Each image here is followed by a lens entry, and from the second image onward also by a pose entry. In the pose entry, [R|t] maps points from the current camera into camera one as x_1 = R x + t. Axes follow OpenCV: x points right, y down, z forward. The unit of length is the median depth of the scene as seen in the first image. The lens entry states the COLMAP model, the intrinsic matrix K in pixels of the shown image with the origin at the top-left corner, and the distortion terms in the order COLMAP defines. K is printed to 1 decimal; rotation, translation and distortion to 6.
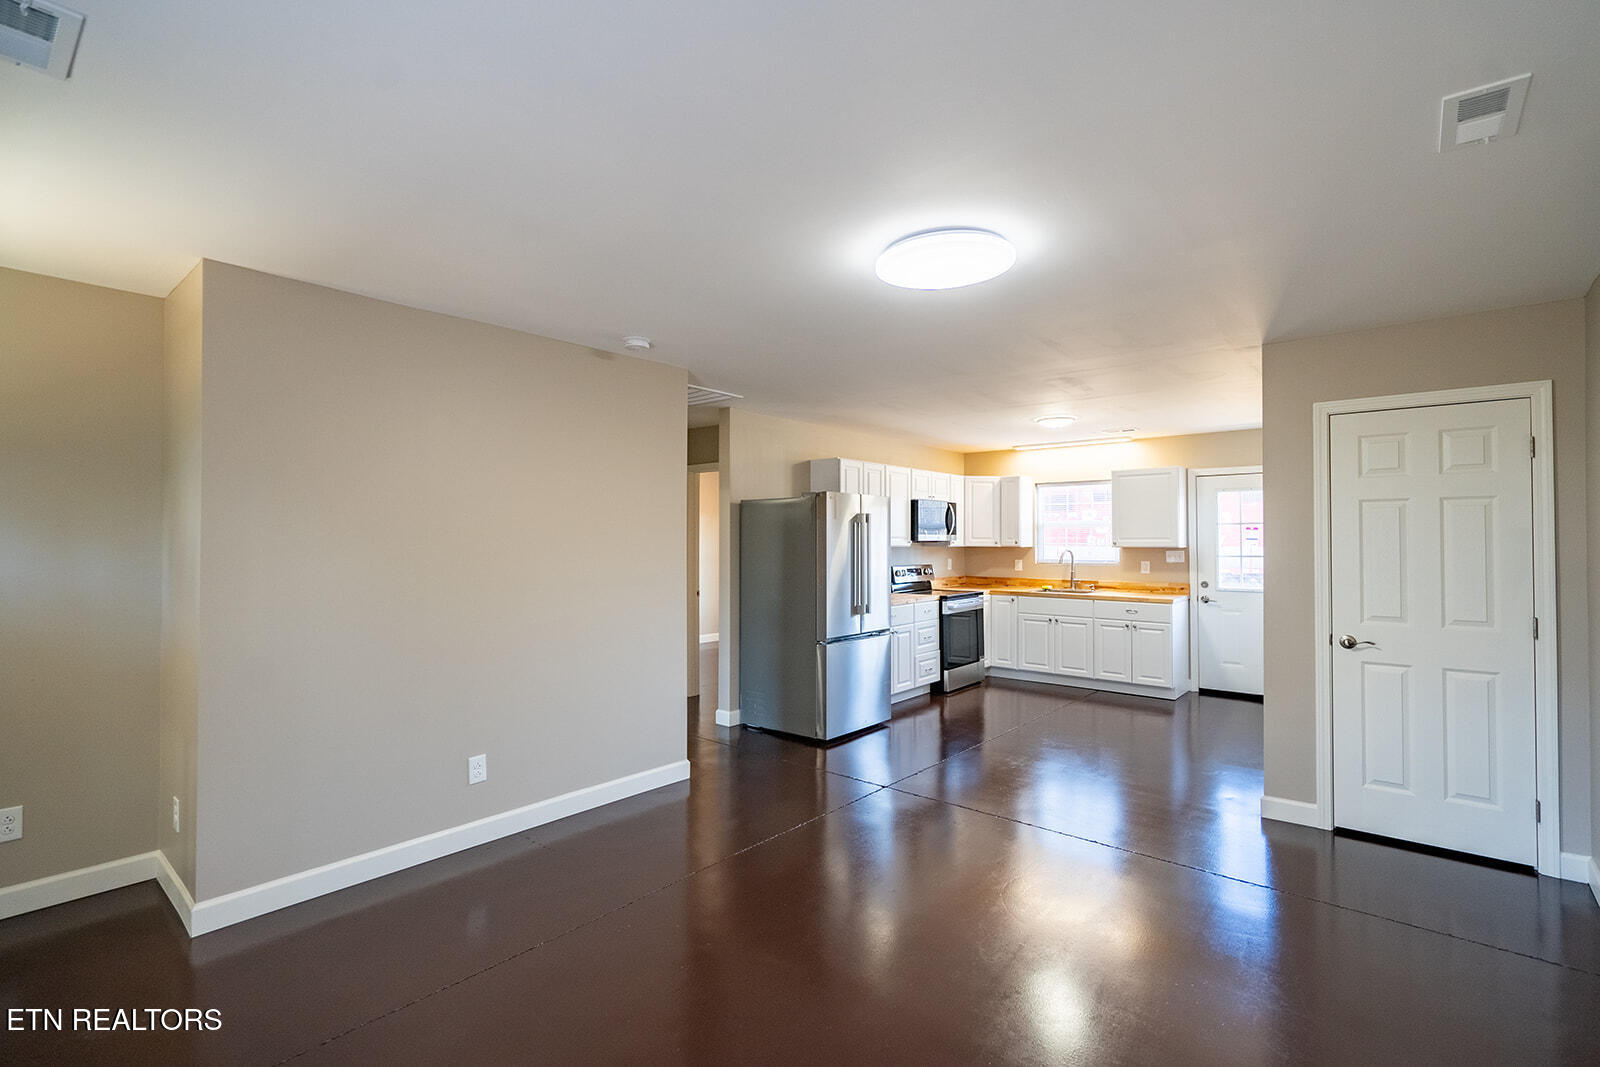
lens RADIAL K [[725.9, 0, 803.9], [0, 725.9, 532.8], [0, 0, 1]] dist [-0.003001, 0.000831]
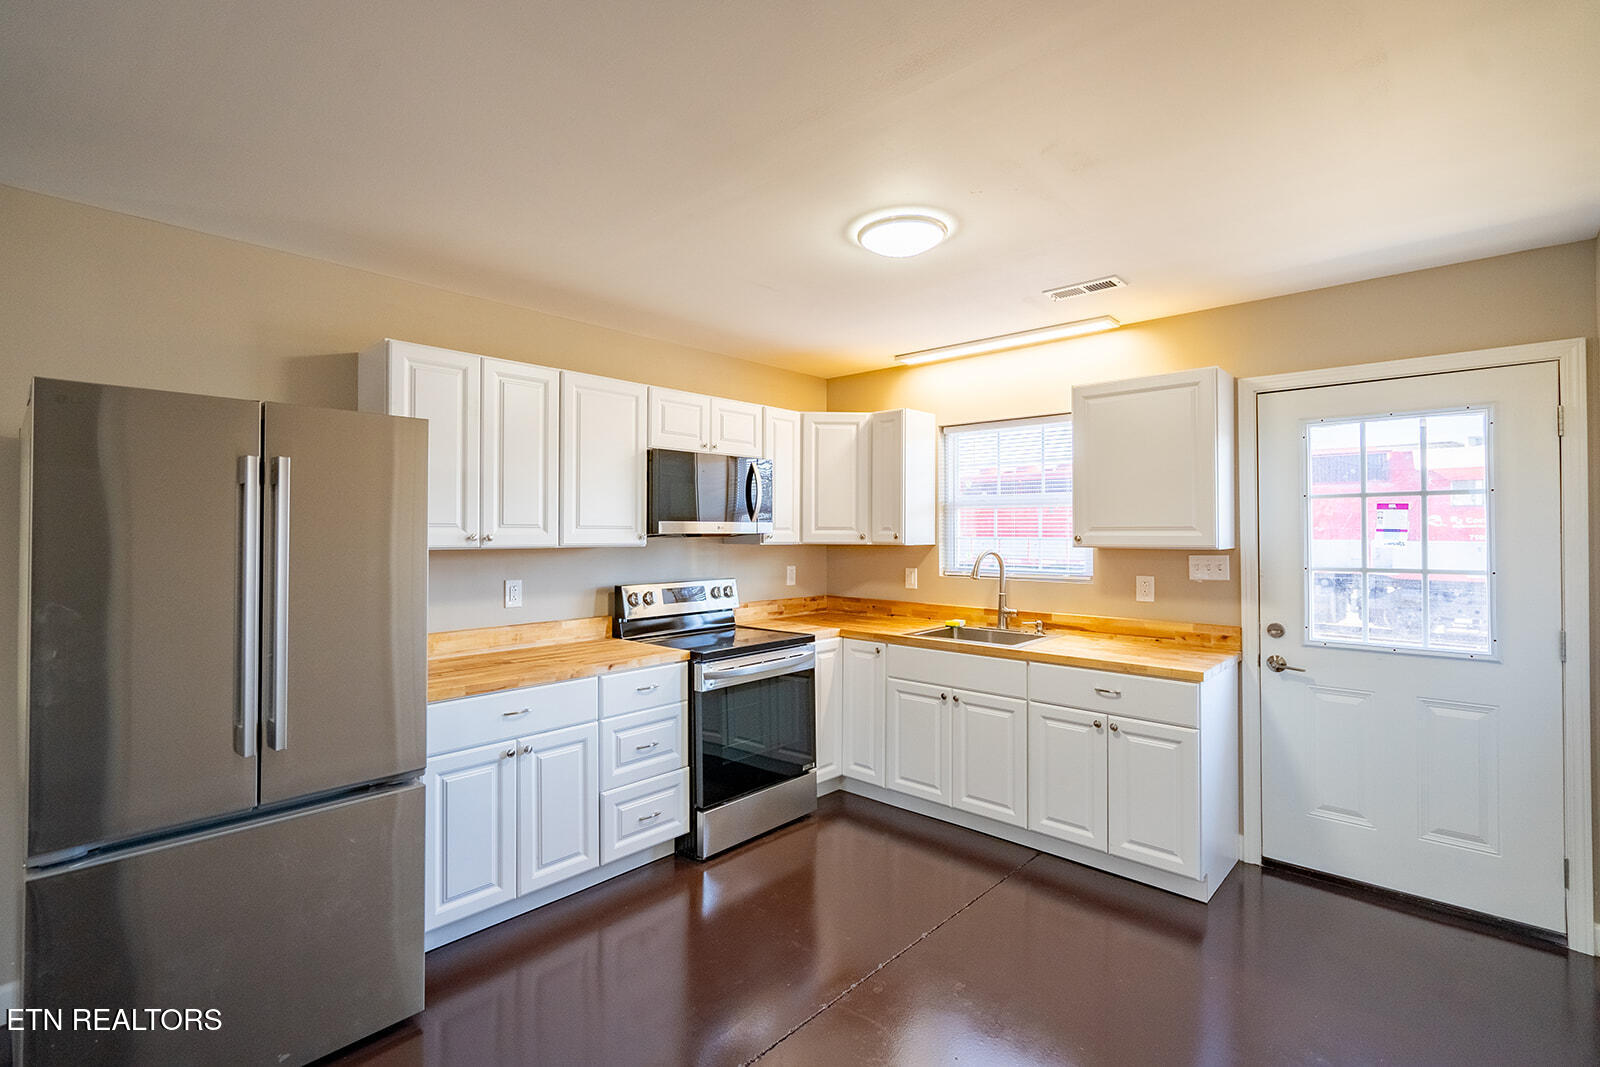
lens RADIAL K [[725.9, 0, 793.5], [0, 725.9, 522.5], [0, 0, 1]] dist [-0.003001, 0.000831]
pose [[0.998324, -0.001500, -0.057852, 0.269920], [0.001460, 0.999999, -0.000726, 0.003802], [0.057853, 0.000641, 0.998325, 0.514762]]
